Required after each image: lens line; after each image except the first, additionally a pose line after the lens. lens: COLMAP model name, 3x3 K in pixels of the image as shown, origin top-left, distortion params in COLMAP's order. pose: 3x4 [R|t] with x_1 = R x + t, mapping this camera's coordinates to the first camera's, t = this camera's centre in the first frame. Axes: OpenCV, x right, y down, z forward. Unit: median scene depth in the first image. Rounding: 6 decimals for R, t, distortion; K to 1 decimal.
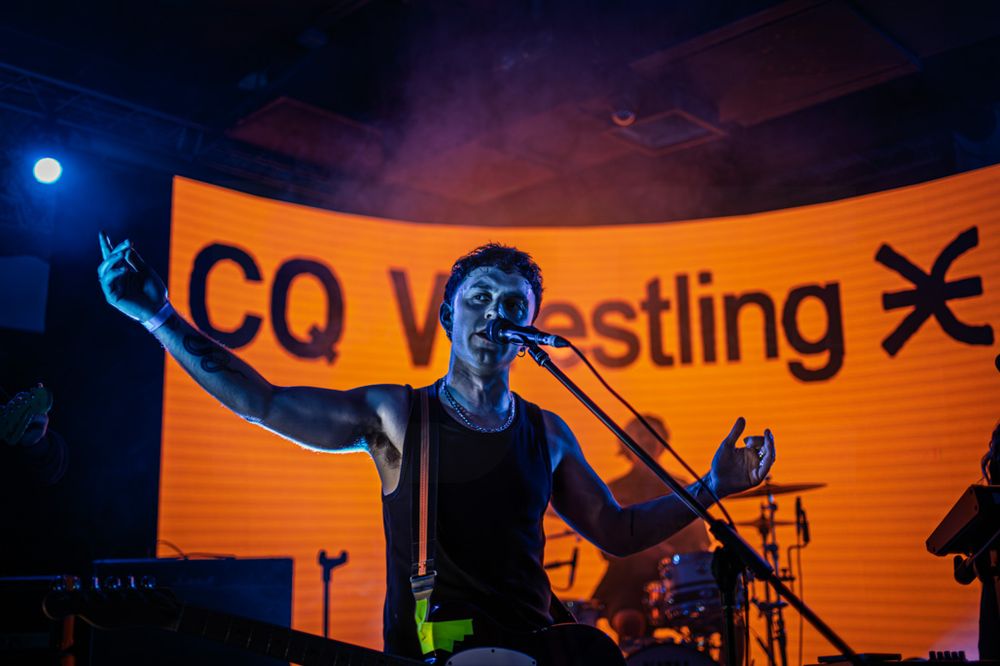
lens RADIAL K [[989.8, 0, 496.2], [0, 989.8, 341.6], [0, 0, 1]] dist [-0.006556, 0.000000]
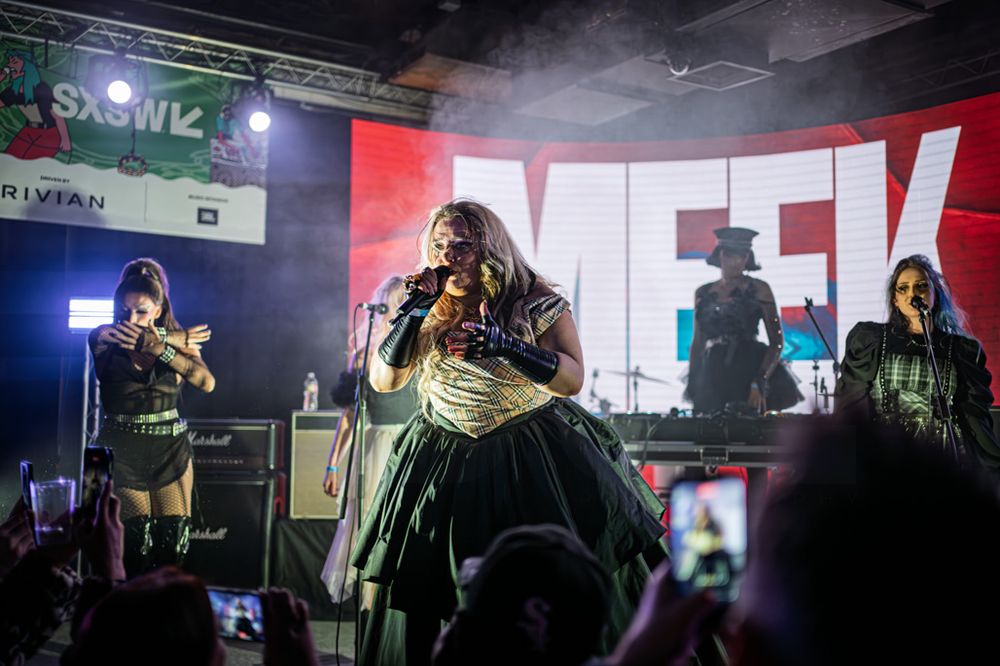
lens RADIAL K [[989.8, 0, 490.4], [0, 989.8, 326.8], [0, 0, 1]] dist [-0.006556, 0.000000]
pose [[0.969846, 0.005650, -0.243654, 0.154353], [0.024808, 0.992250, 0.121755, -0.048737], [0.242454, -0.124128, 0.962189, -0.213630]]
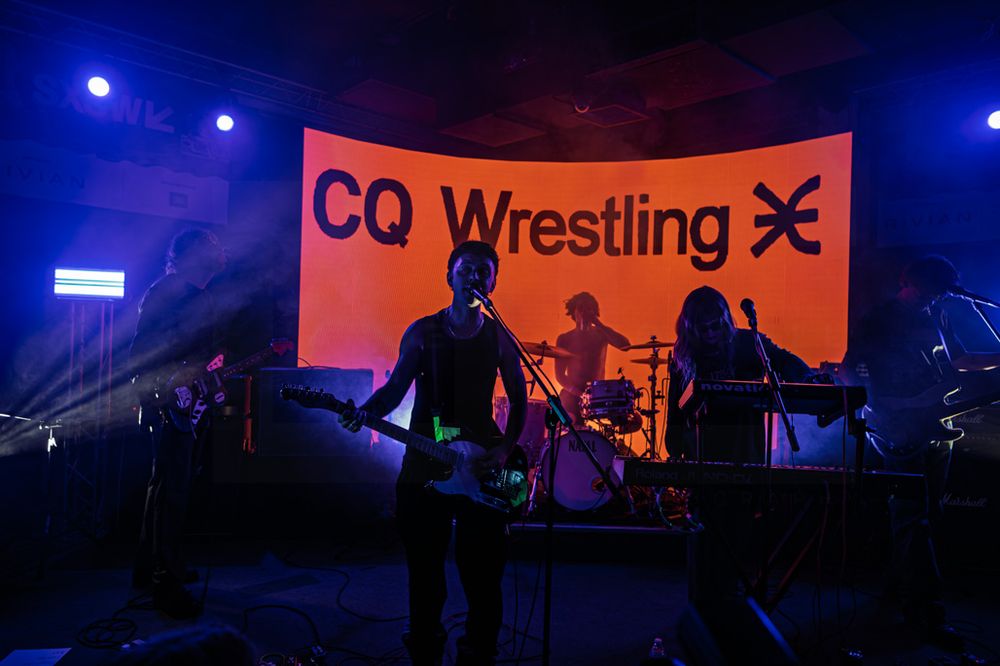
lens RADIAL K [[680.1, 0, 495.5], [0, 680.1, 331.3], [0, 0, 1]] dist [-0.000032, 0.007597]
pose [[0.997674, 0.044025, -0.052033, 0.048174], [-0.033480, 0.981500, 0.188510, -0.058732], [0.059370, -0.186330, 0.980692, -0.103371]]
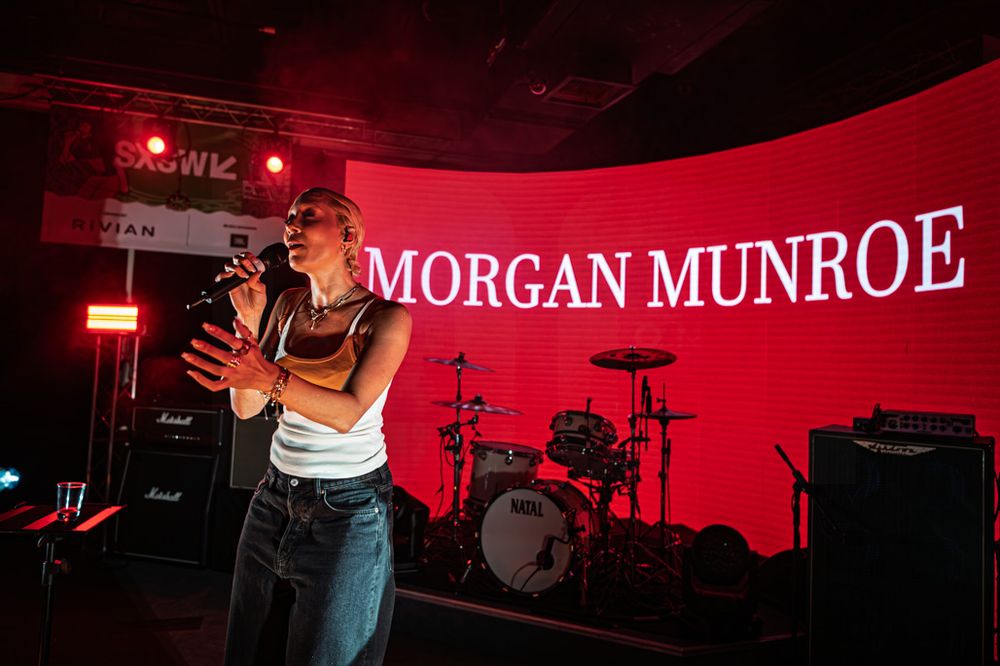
lens RADIAL K [[680.1, 0, 490.1], [0, 680.1, 330.5], [0, 0, 1]] dist [-0.000032, 0.007597]
pose [[0.877412, 0.022032, -0.479232, 0.384529], [0.044726, 0.990837, 0.127440, -0.023200], [0.477649, -0.133251, 0.868387, 0.121310]]
